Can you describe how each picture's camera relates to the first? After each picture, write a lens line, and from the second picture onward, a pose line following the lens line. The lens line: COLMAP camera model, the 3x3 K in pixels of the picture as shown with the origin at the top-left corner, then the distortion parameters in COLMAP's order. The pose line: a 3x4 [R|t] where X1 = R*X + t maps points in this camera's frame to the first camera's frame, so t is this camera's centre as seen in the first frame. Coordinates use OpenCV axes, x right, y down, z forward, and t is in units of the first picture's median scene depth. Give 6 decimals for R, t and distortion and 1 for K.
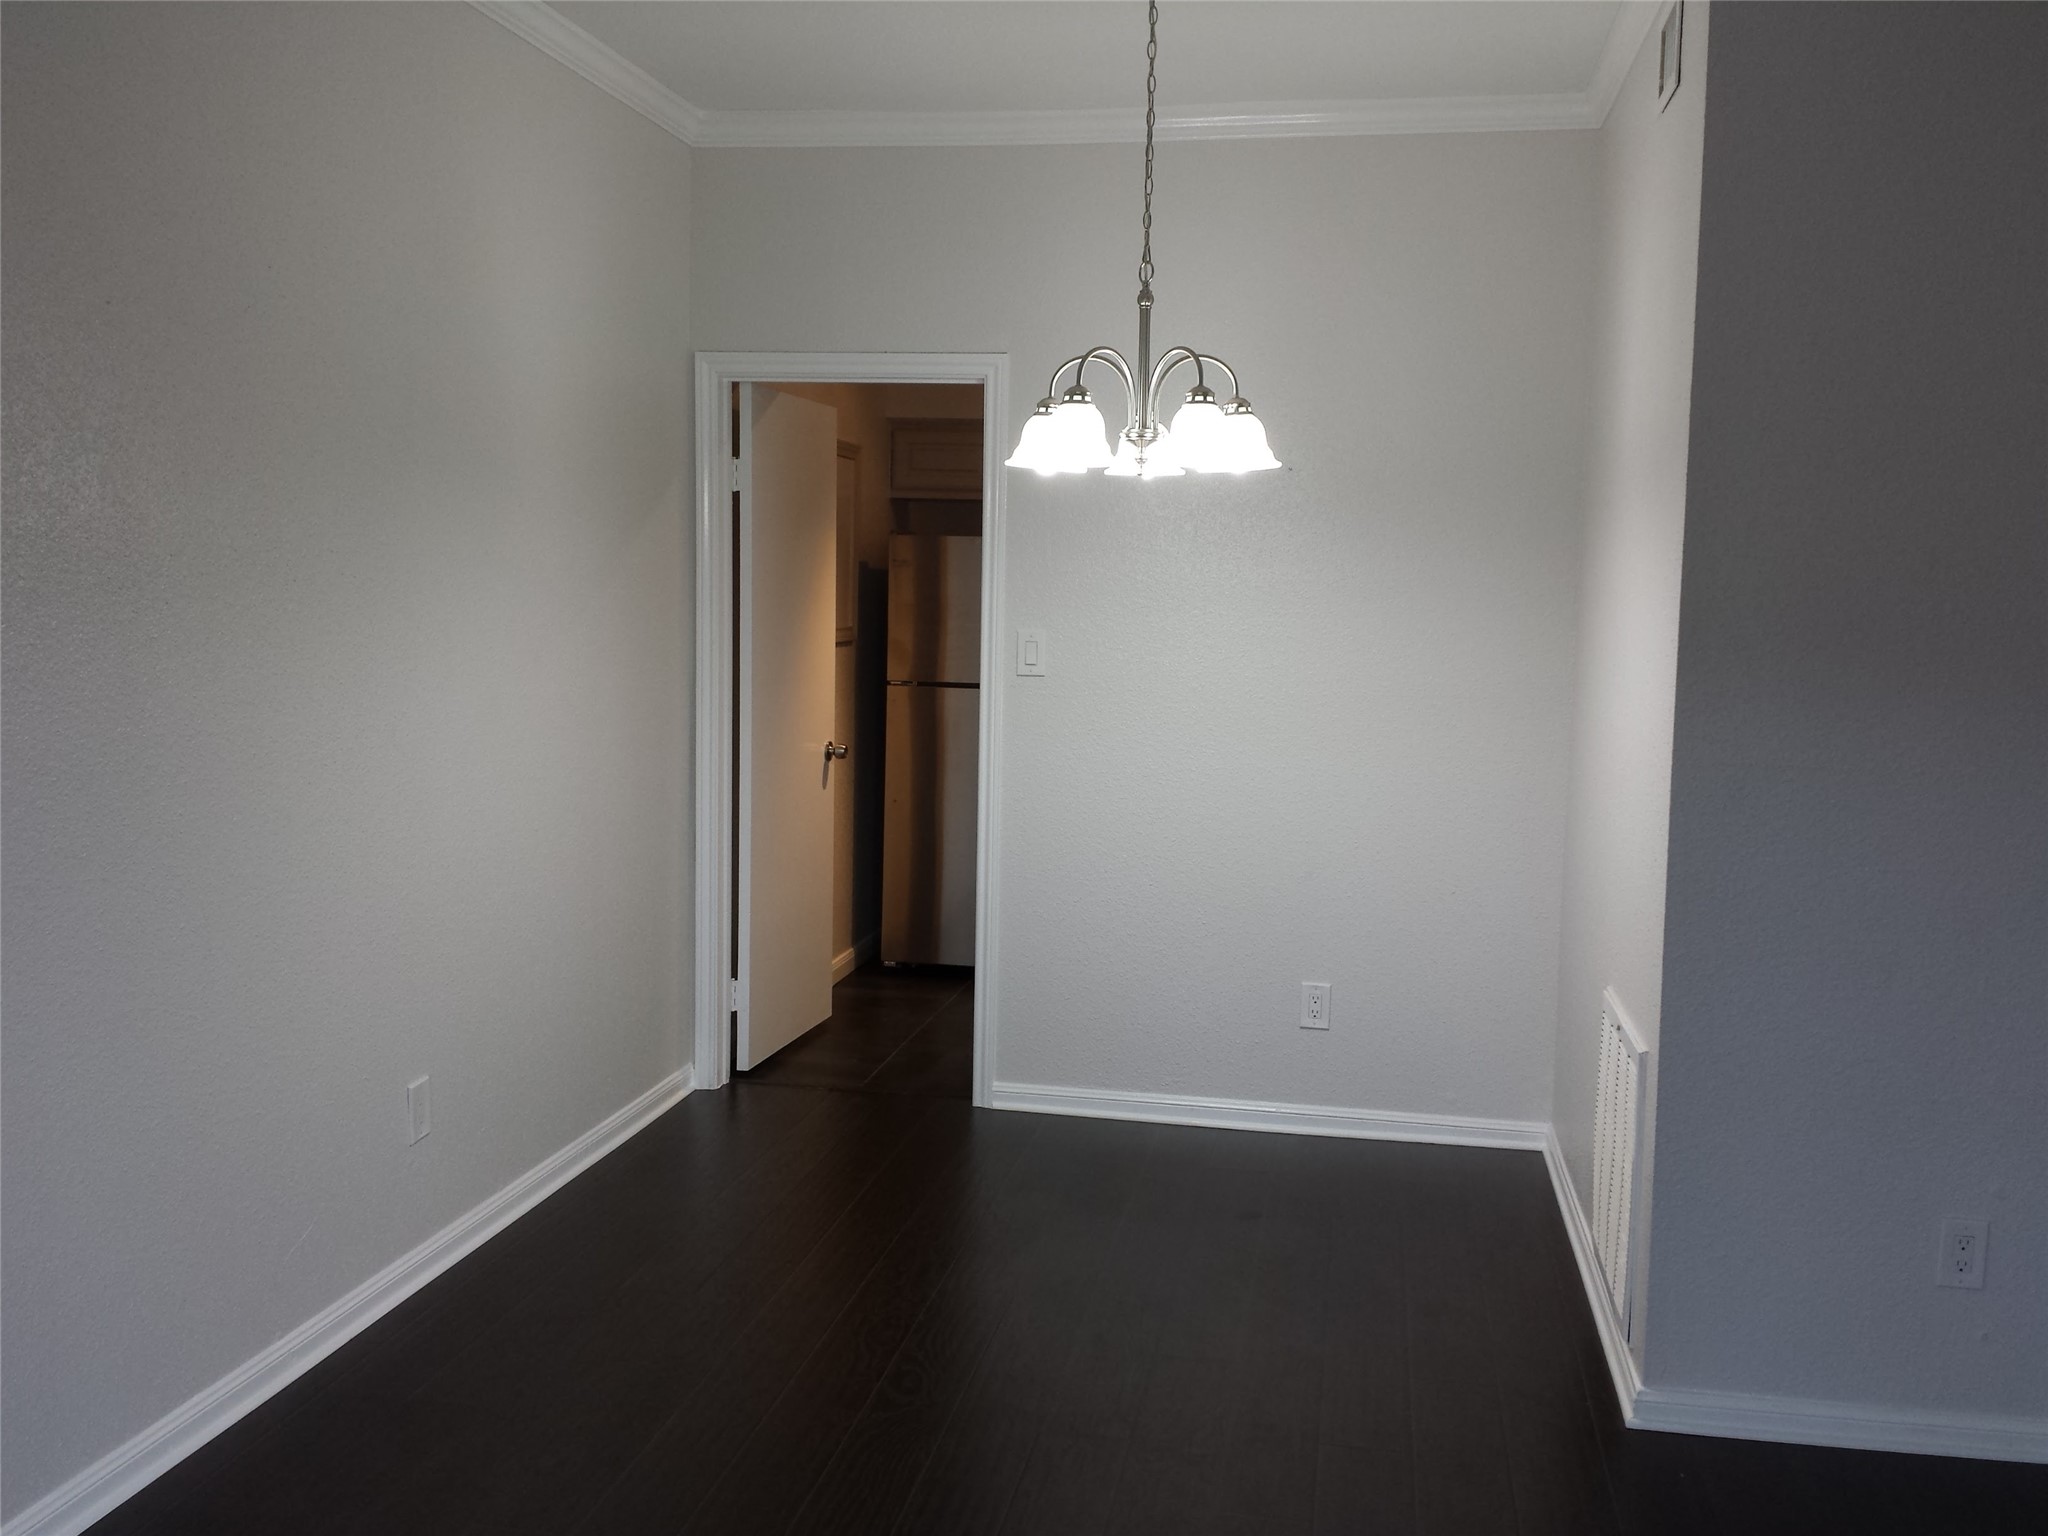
lens RADIAL K [[1895.2, 0, 1026.5], [0, 1895.2, 786.0], [0, 0, 1]] dist [0.155429, -0.388656]
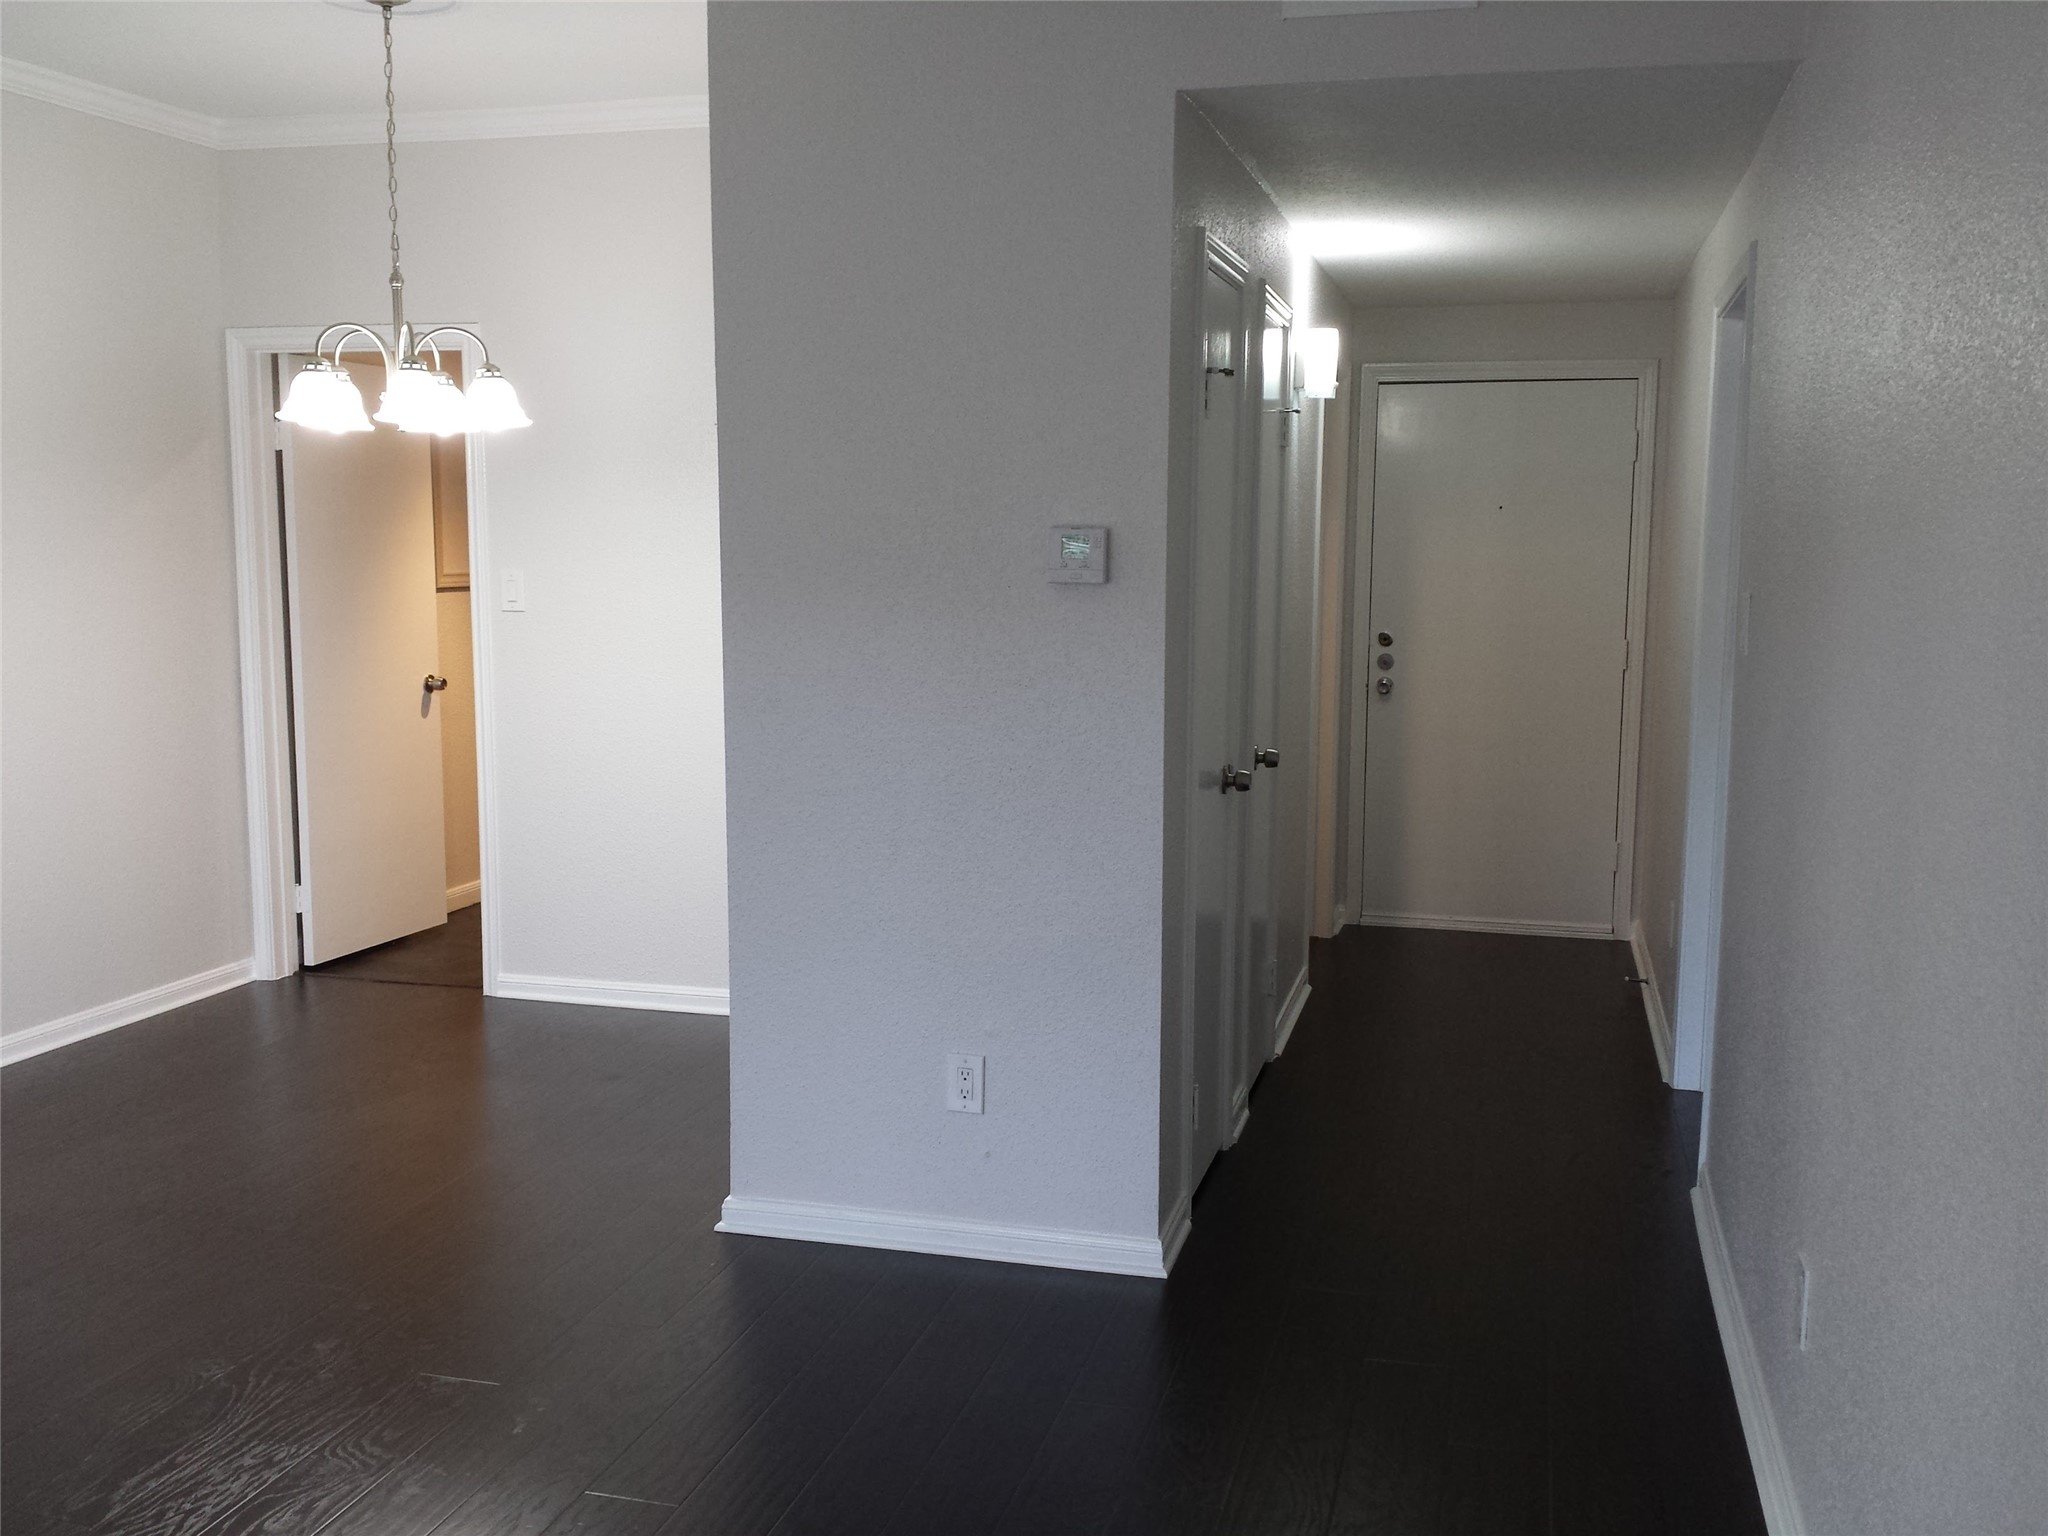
lens RADIAL K [[1892.6, 0, 1026.5], [0, 1892.6, 775.1], [0, 0, 1]] dist [0.097290, -0.207975]
pose [[0.997509, -0.004921, -0.070362, 0.378299], [0.006214, 0.999815, 0.018180, 0.019949], [0.070259, -0.018572, 0.997356, -0.101479]]
